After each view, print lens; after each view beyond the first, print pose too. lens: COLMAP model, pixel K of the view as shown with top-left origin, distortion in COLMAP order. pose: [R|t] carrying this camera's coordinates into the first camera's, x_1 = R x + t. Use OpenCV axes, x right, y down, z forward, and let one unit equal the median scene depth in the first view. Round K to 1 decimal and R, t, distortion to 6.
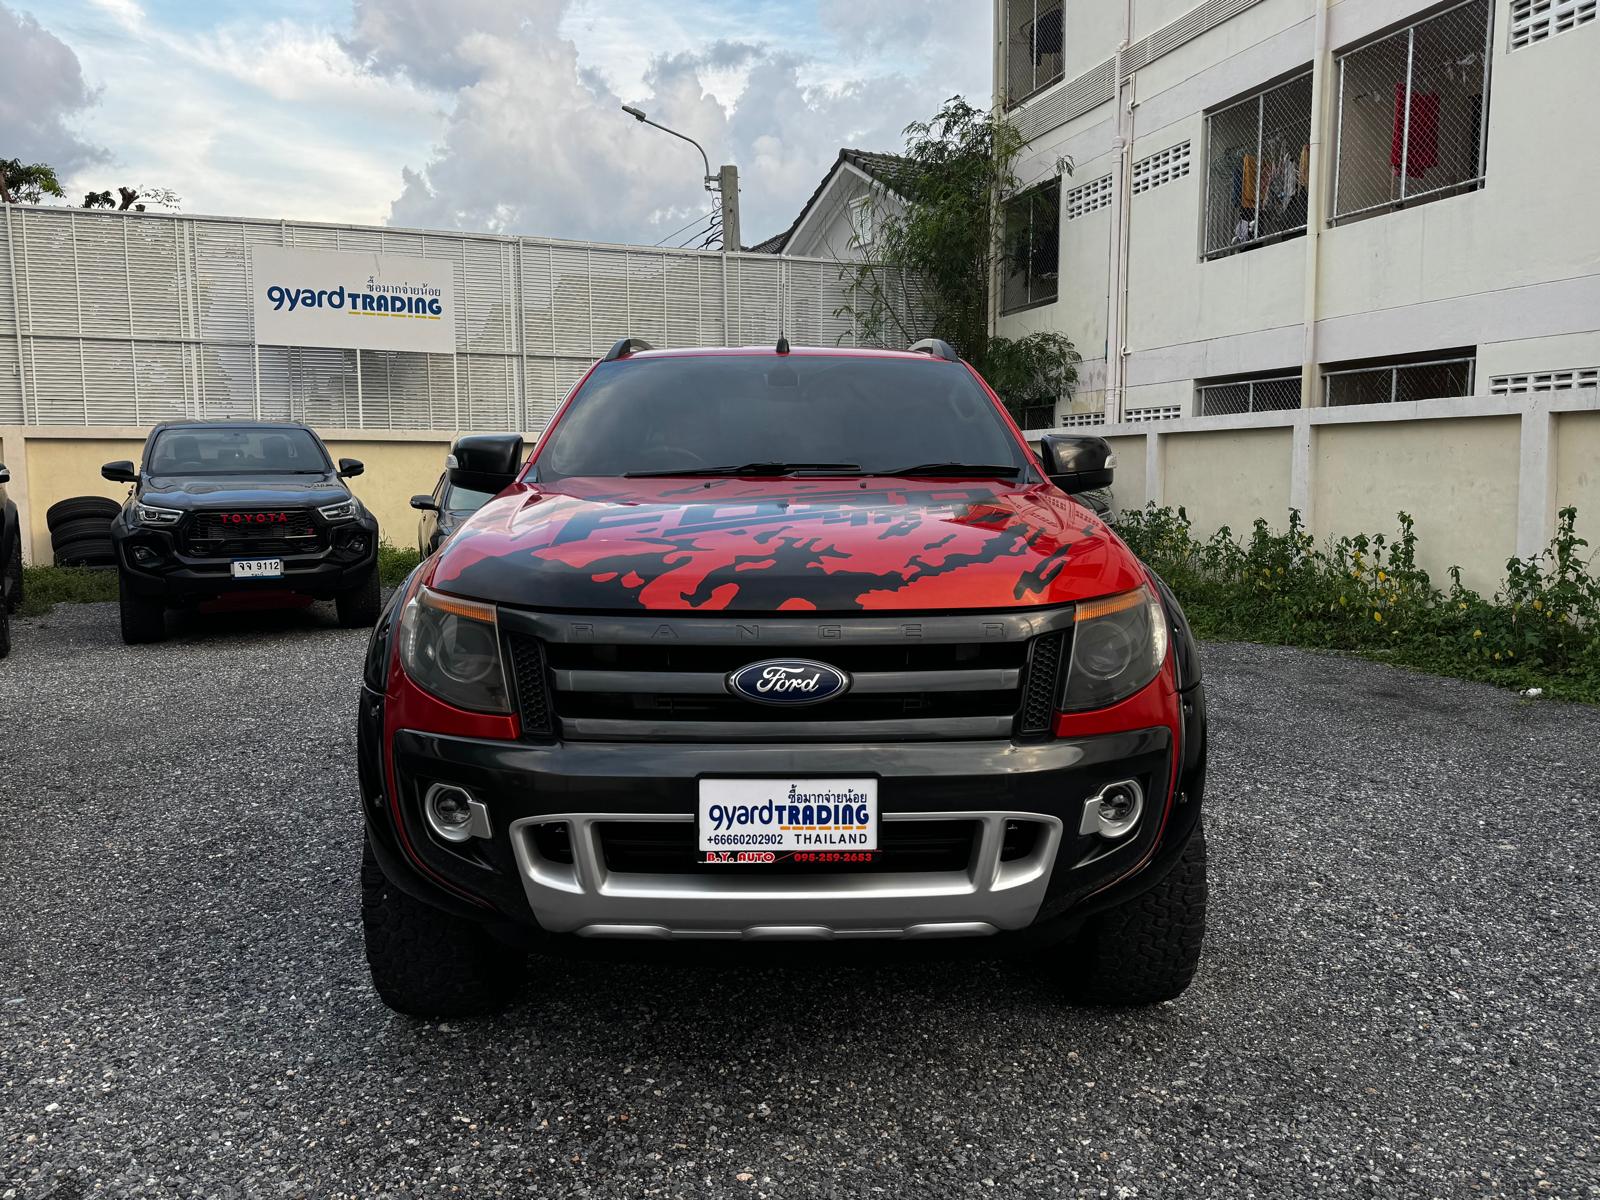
lens RADIAL K [[1220.8, 0, 806.6], [0, 1220.8, 598.6], [0, 0, 1]] dist [0.120195, -0.212640]
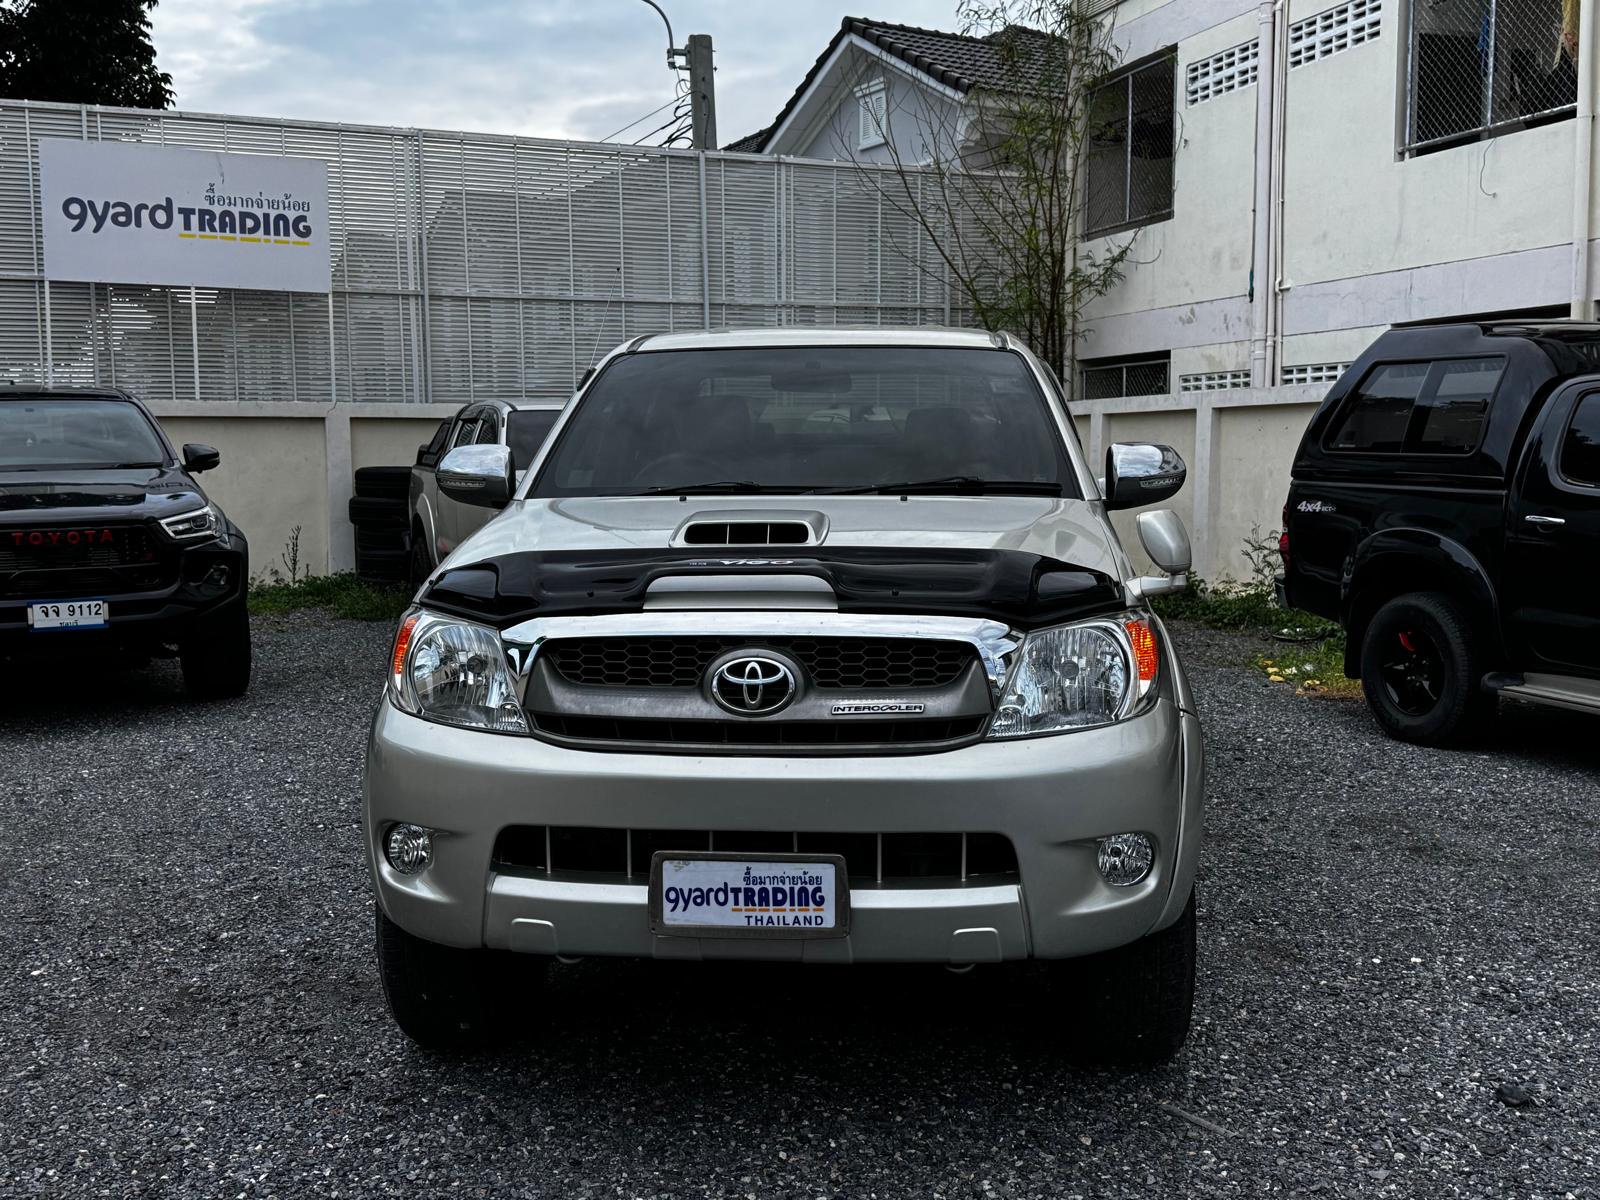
lens RADIAL K [[1566.8, 0, 795.6], [0, 1566.8, 601.4], [0, 0, 1]] dist [0.158090, -0.333926]
pose [[0.999411, -0.009148, 0.033063, -0.055094], [0.009445, 0.999917, -0.008814, -0.012679], [-0.032979, 0.009121, 0.999414, 0.092134]]
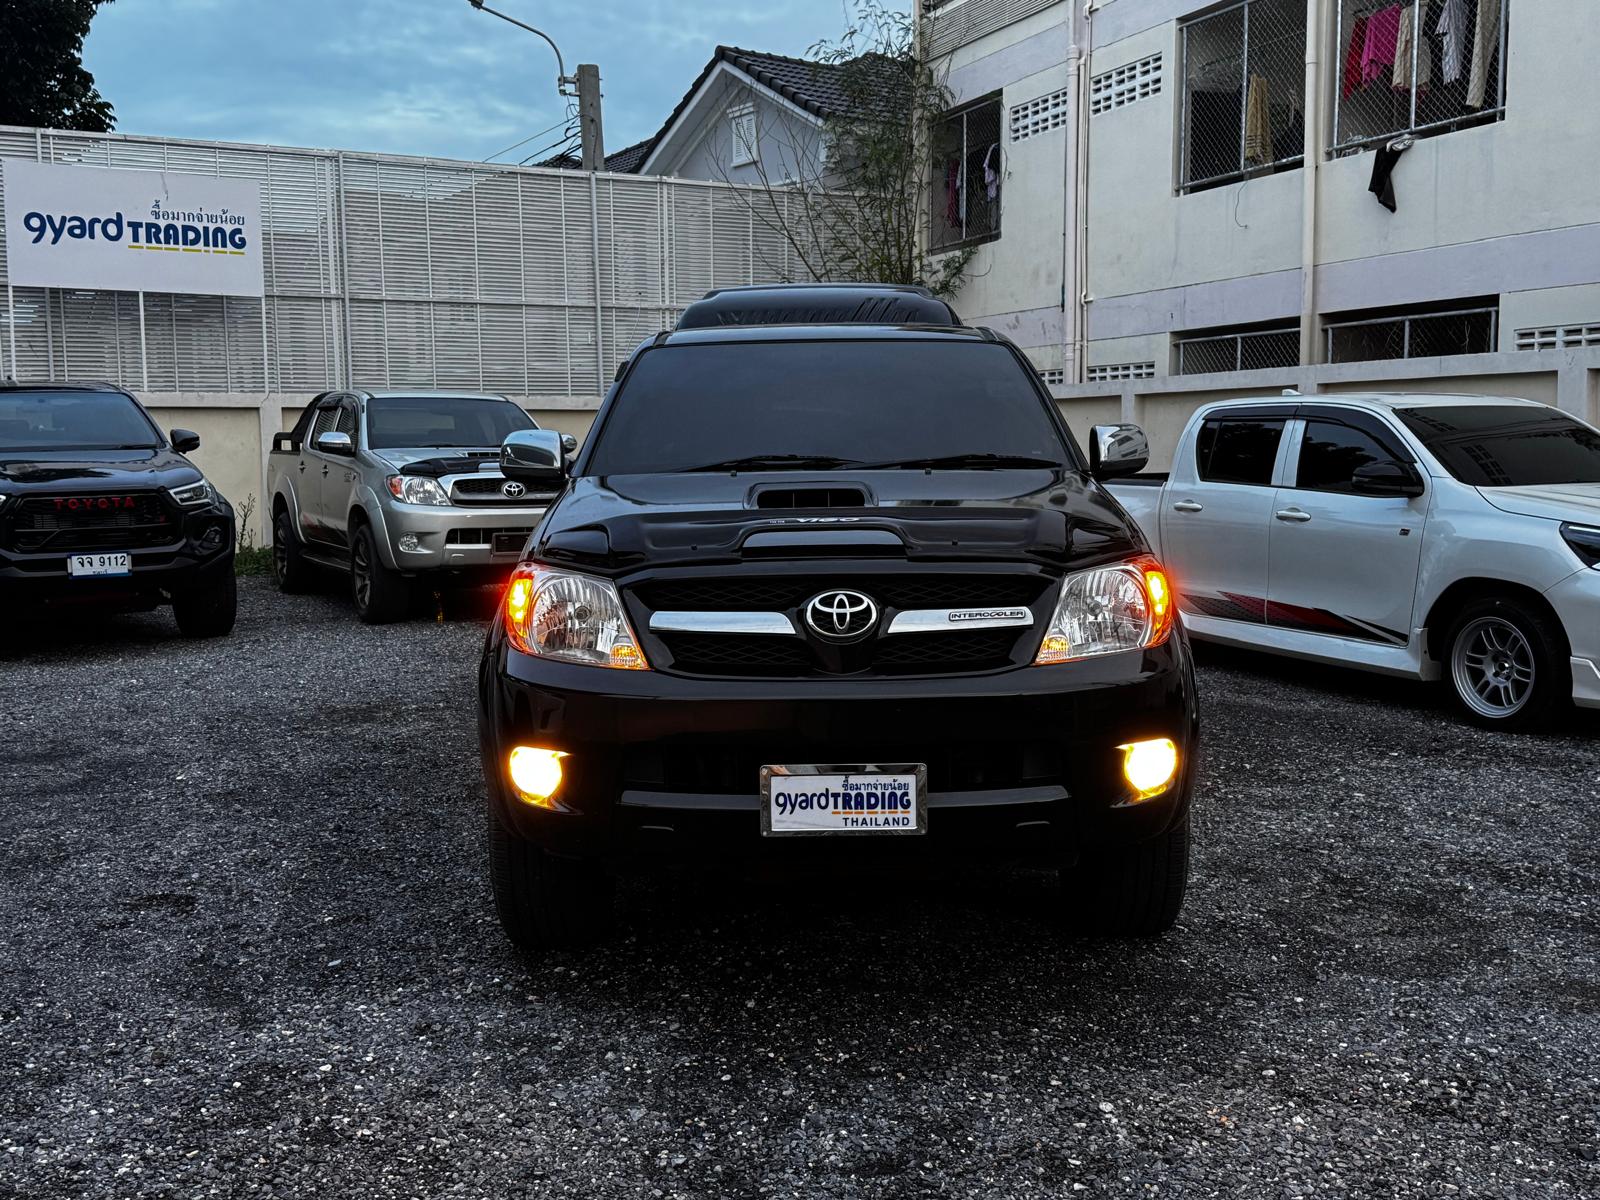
lens RADIAL K [[1556.3, 0, 800.0], [0, 1556.3, 600.0], [0, 0, 1]] dist [0.155183, -0.307408]
pose [[0.993499, -0.019399, 0.112174, -0.064586], [0.019844, 0.999799, -0.002848, 0.006957], [-0.112096, 0.005056, 0.993684, -0.055499]]
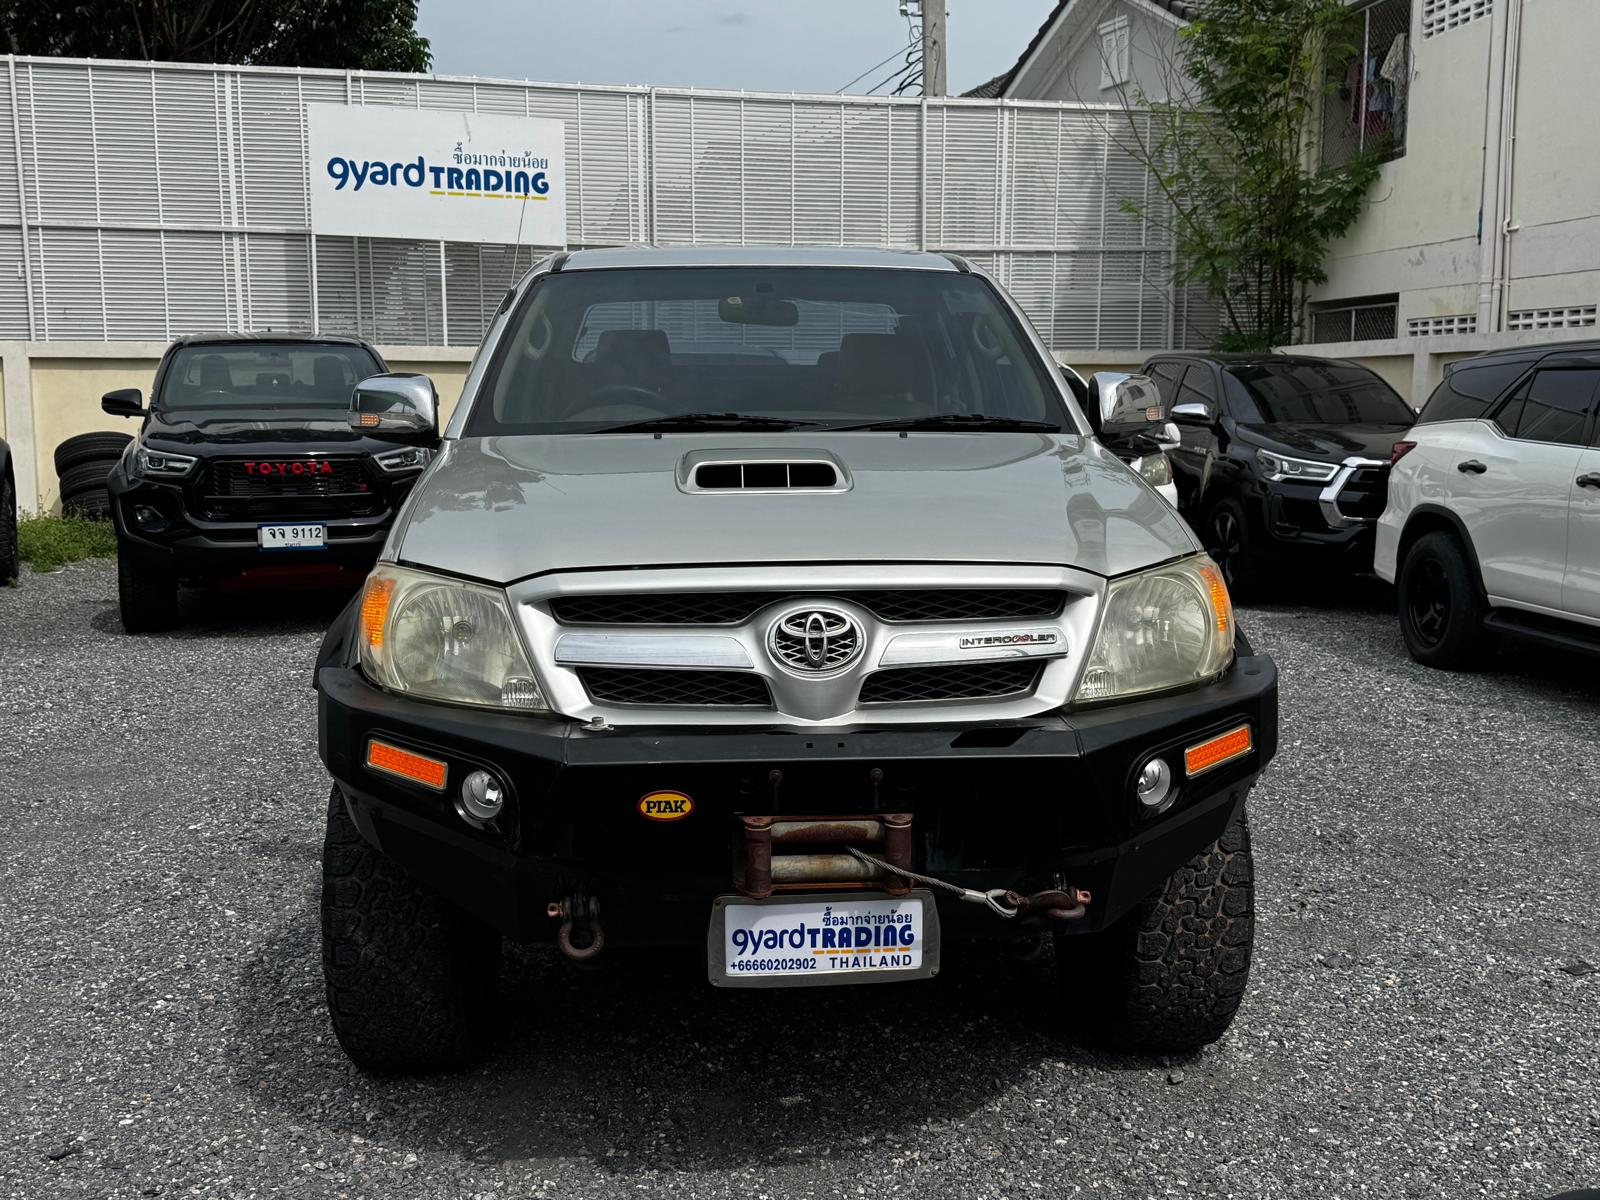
lens RADIAL K [[1566.8, 0, 795.6], [0, 1566.8, 601.4], [0, 0, 1]] dist [0.158090, -0.333926]
pose [[0.990124, 0.019688, -0.138808, -0.007592], [-0.016185, 0.999523, 0.026319, -0.009594], [0.139260, -0.023813, 0.989969, 0.063215]]
